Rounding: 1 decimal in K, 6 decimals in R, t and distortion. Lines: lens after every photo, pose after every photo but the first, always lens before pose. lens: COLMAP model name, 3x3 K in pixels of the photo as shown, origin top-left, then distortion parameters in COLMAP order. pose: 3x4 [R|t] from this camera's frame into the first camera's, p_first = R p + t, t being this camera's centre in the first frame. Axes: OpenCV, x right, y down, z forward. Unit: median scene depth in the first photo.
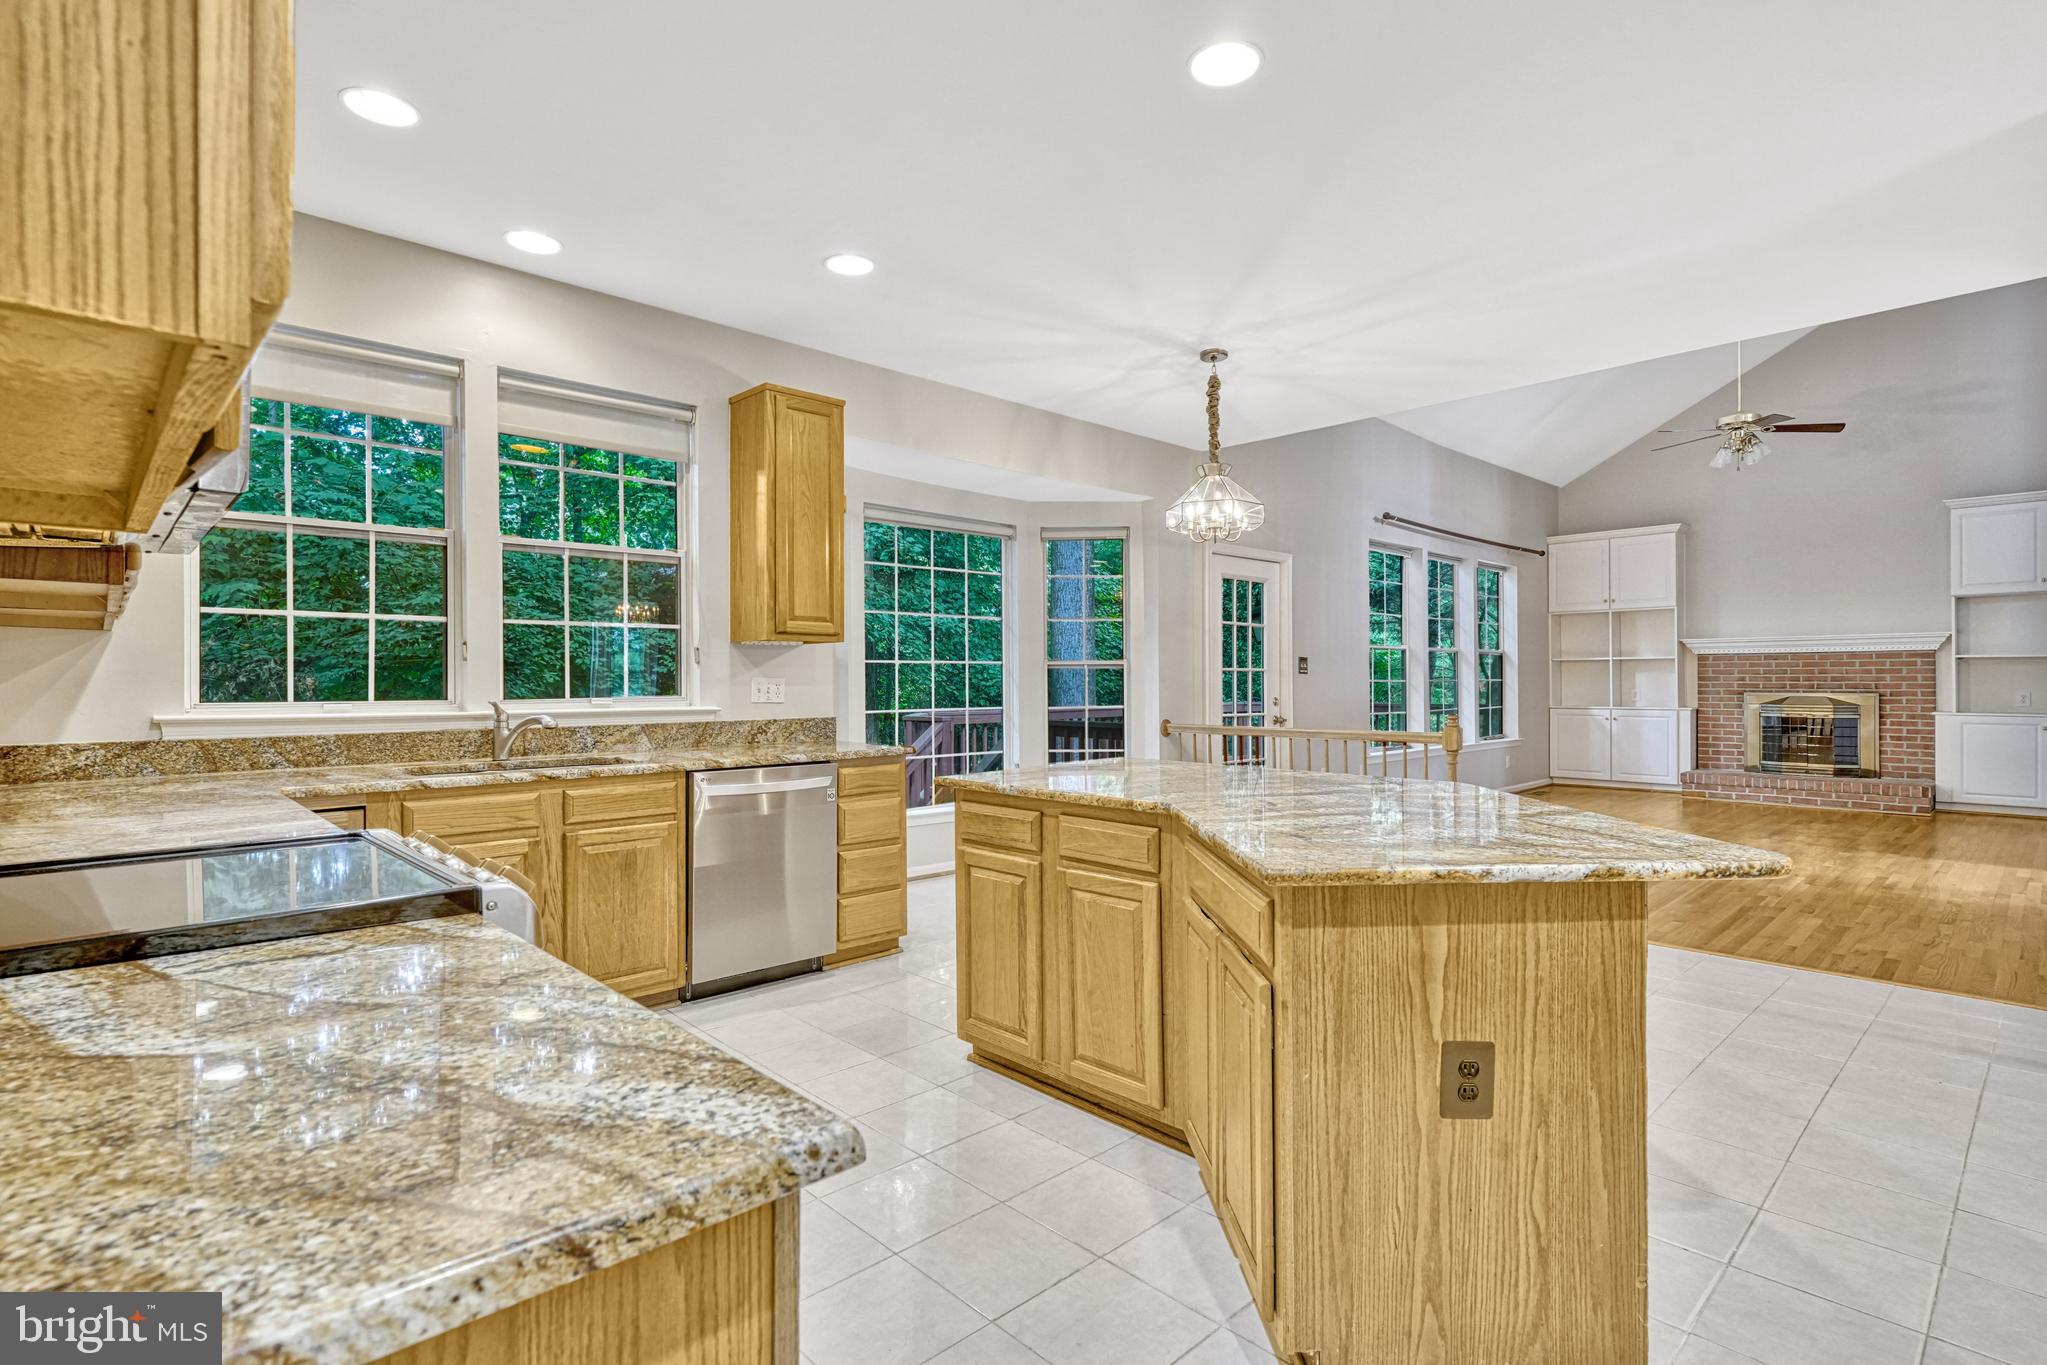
lens RADIAL K [[992.9, 0, 1023.5], [0, 992.9, 682.5], [0, 0, 1]] dist [-0.001901, -0.001102]
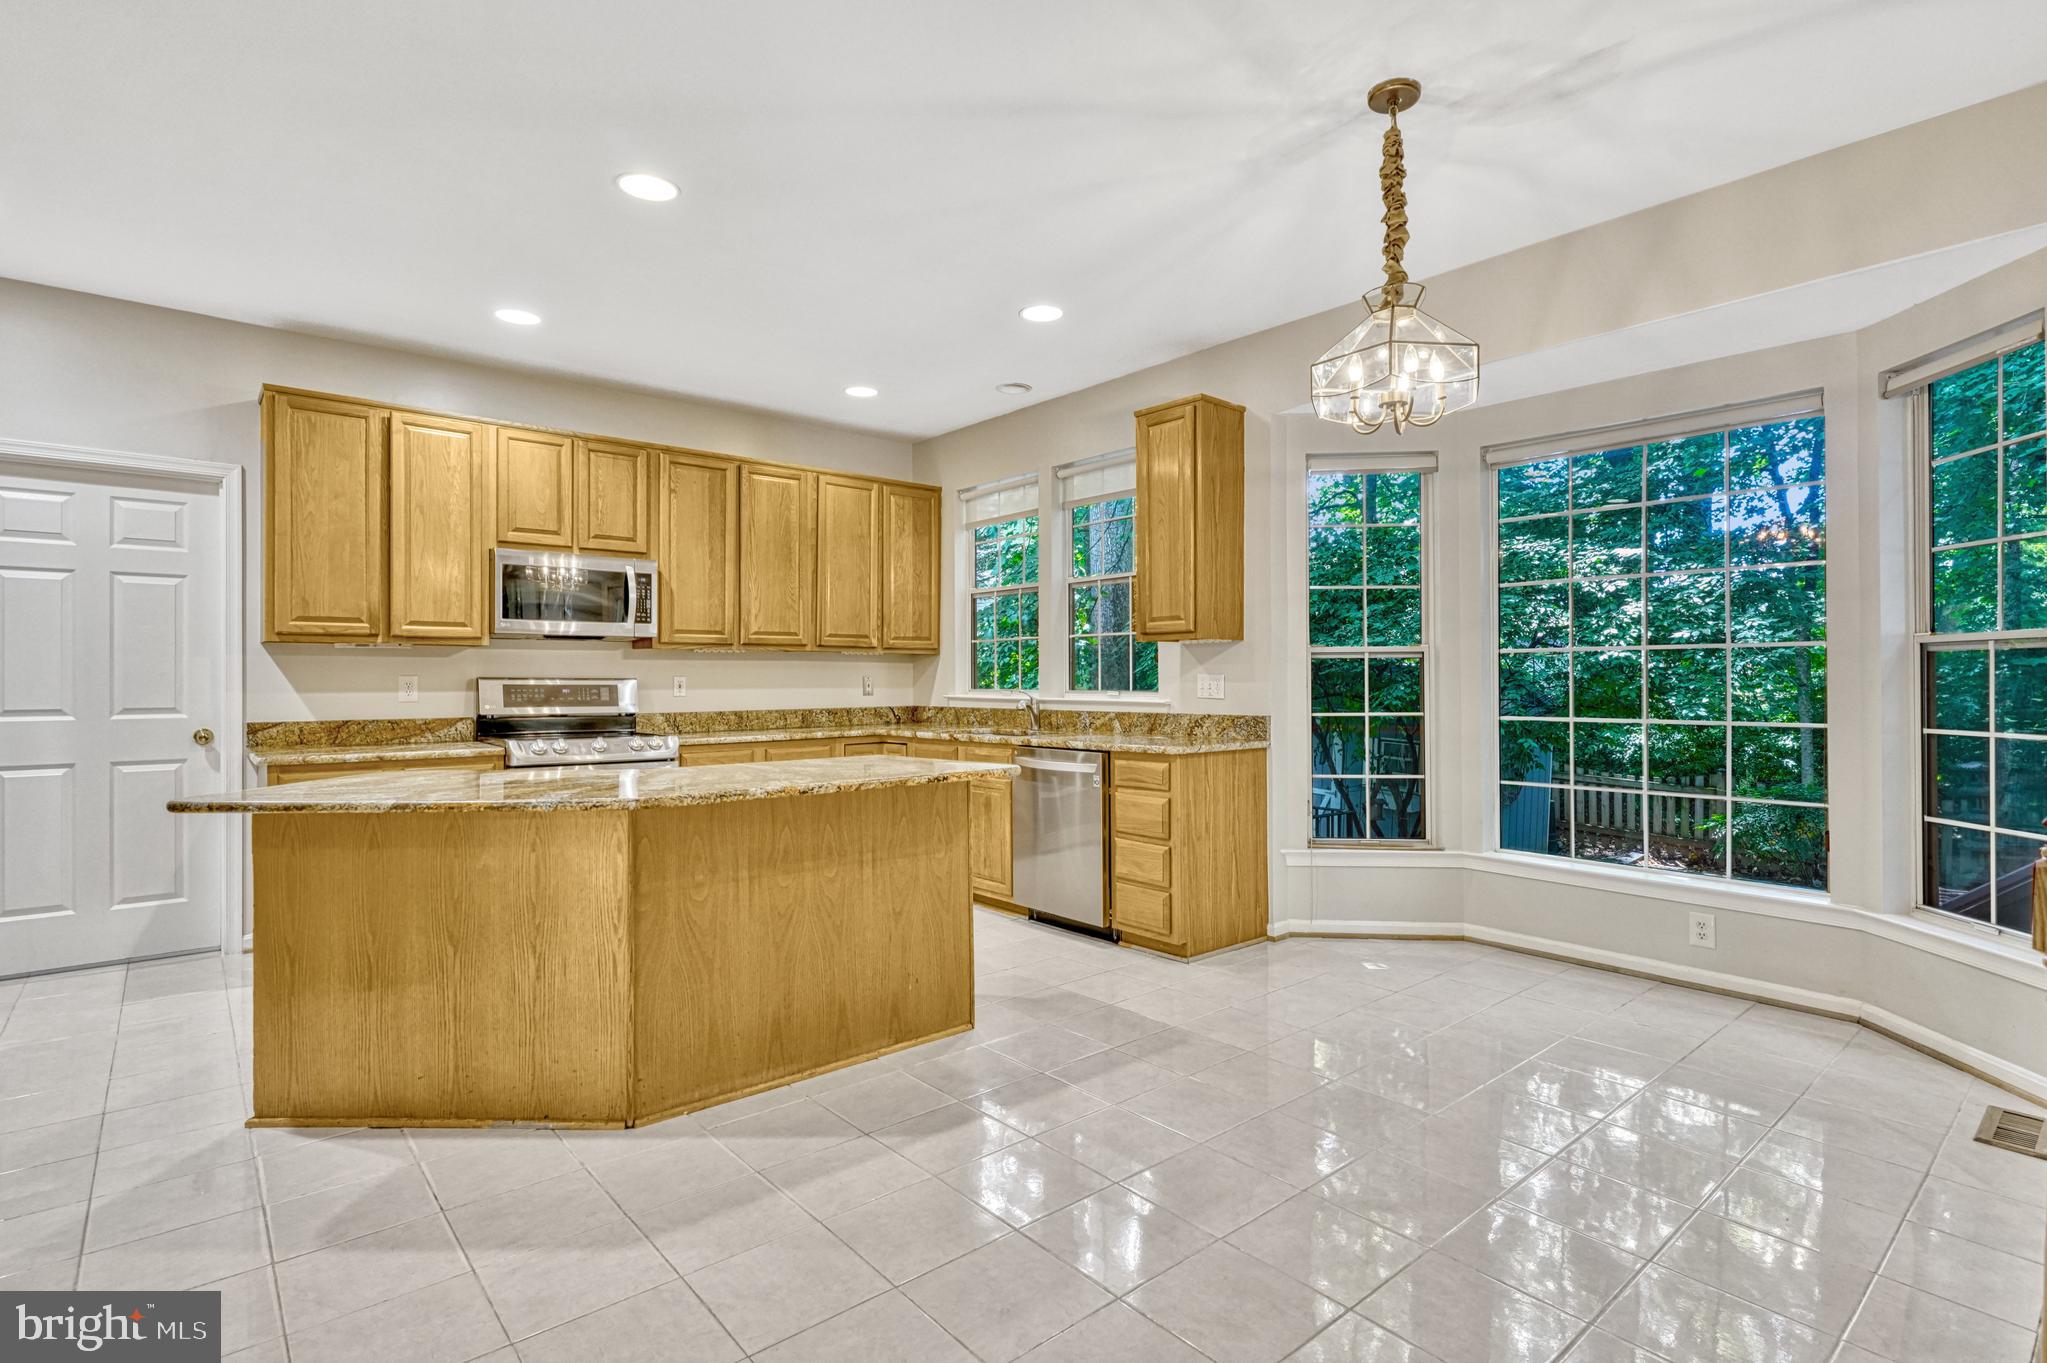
lens RADIAL K [[988.8, 0, 1019.2], [0, 988.8, 679.9], [0, 0, 1]] dist [0.004820, -0.000591]
pose [[-0.056472, 0.003628, -0.998398, 0.826723], [0.001755, 0.999992, 0.003534, -0.003275], [0.998403, -0.001553, -0.056477, 0.890857]]
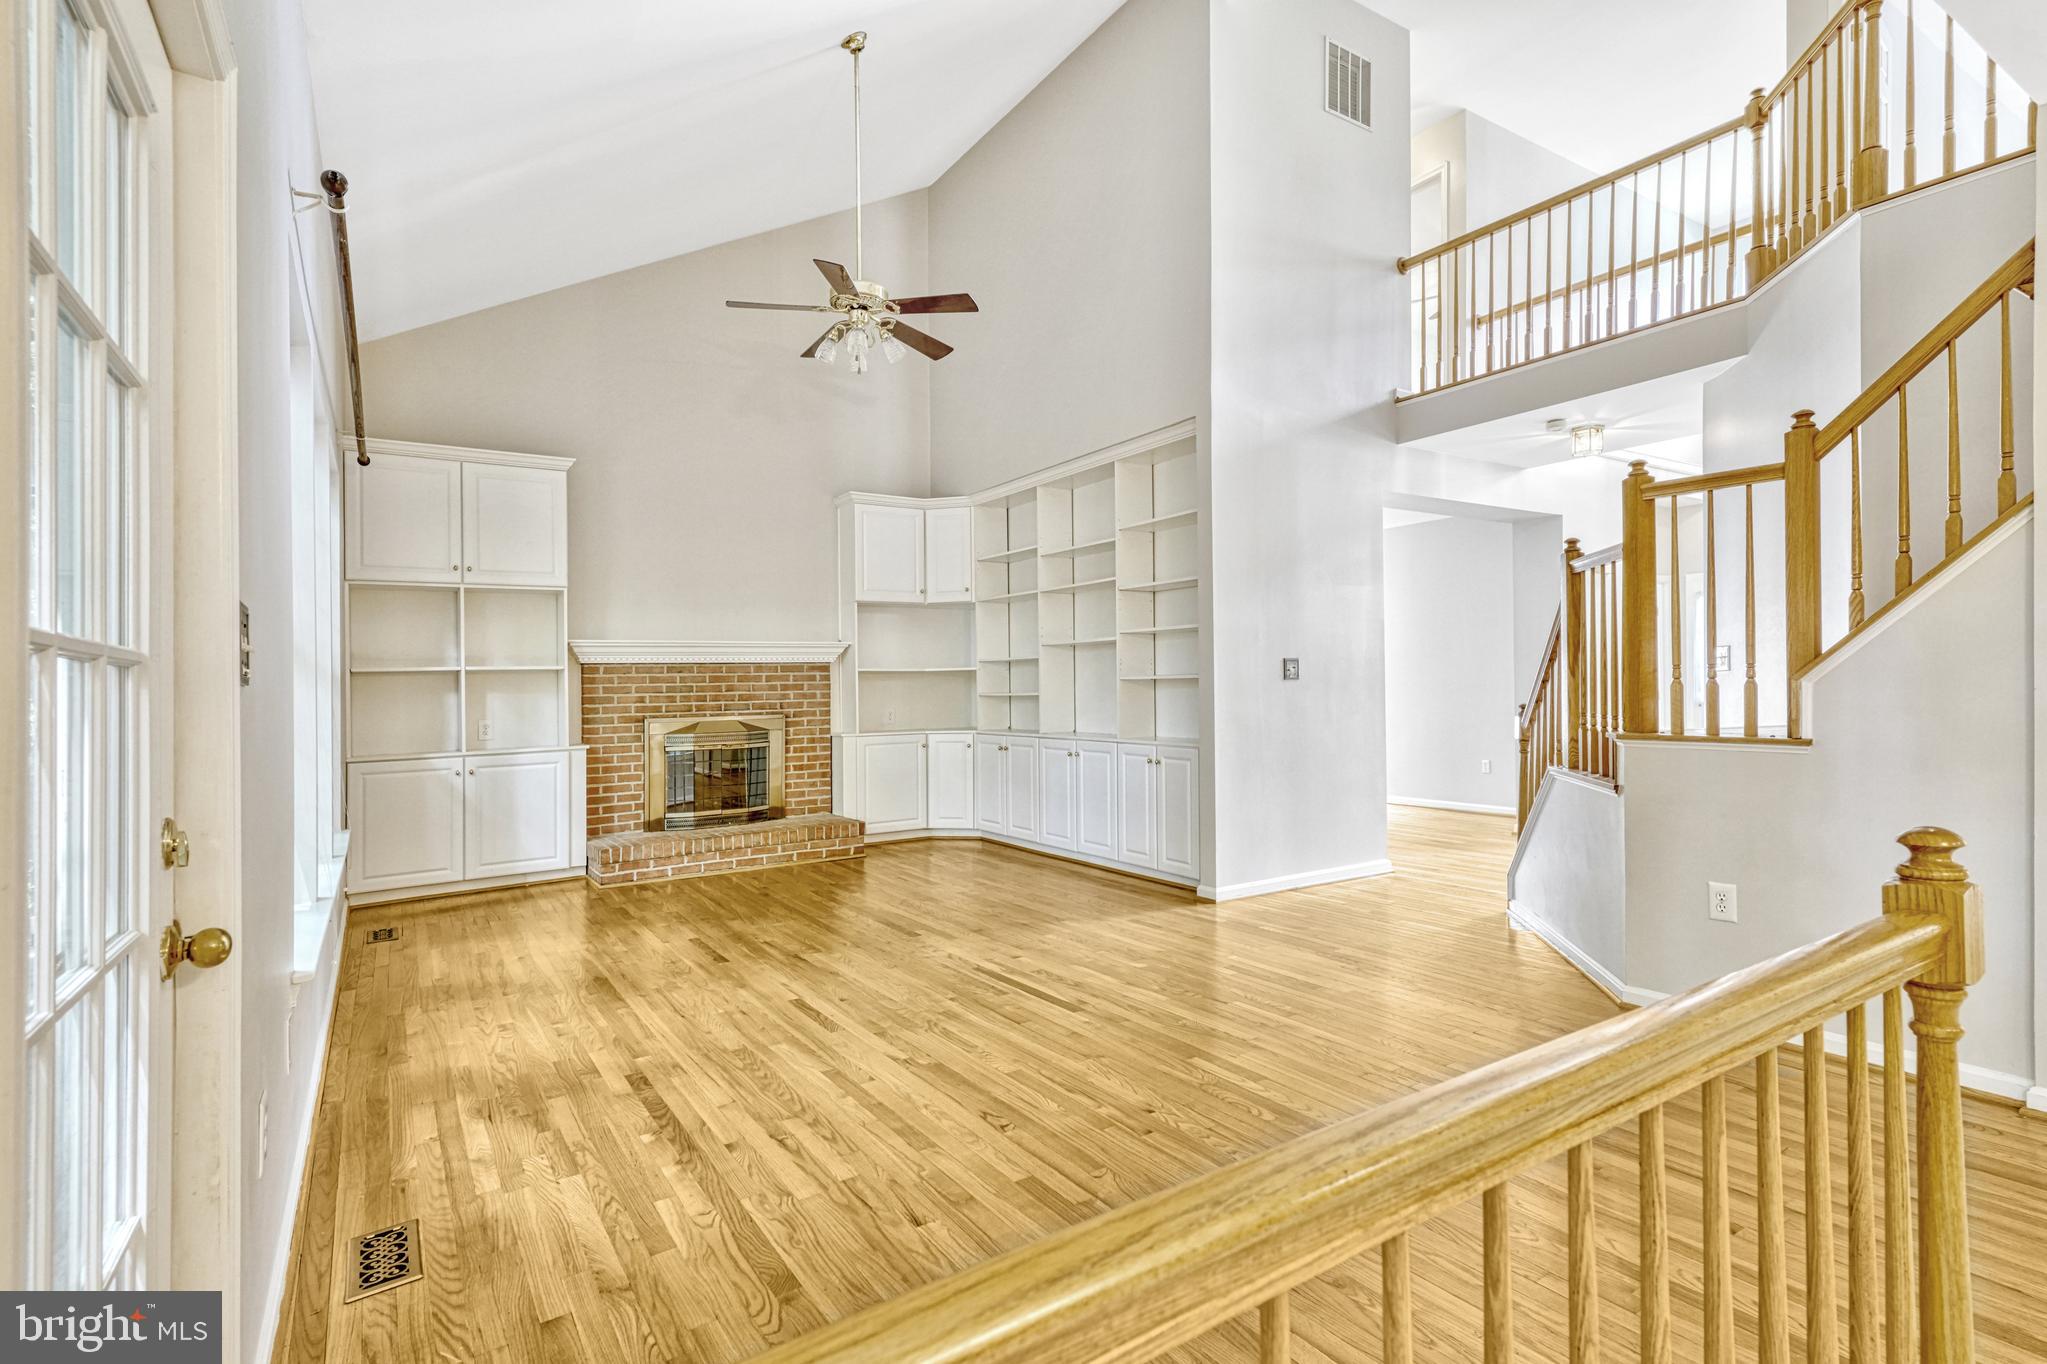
lens RADIAL K [[988.8, 0, 1019.2], [0, 988.8, 680.4], [0, 0, 1]] dist [0.004820, -0.000591]
pose [[0.181941, 0.004805, 0.983298, 0.207861], [0.022292, 0.999711, -0.009010, -0.011835], [-0.983057, 0.023559, 0.181781, 1.449786]]
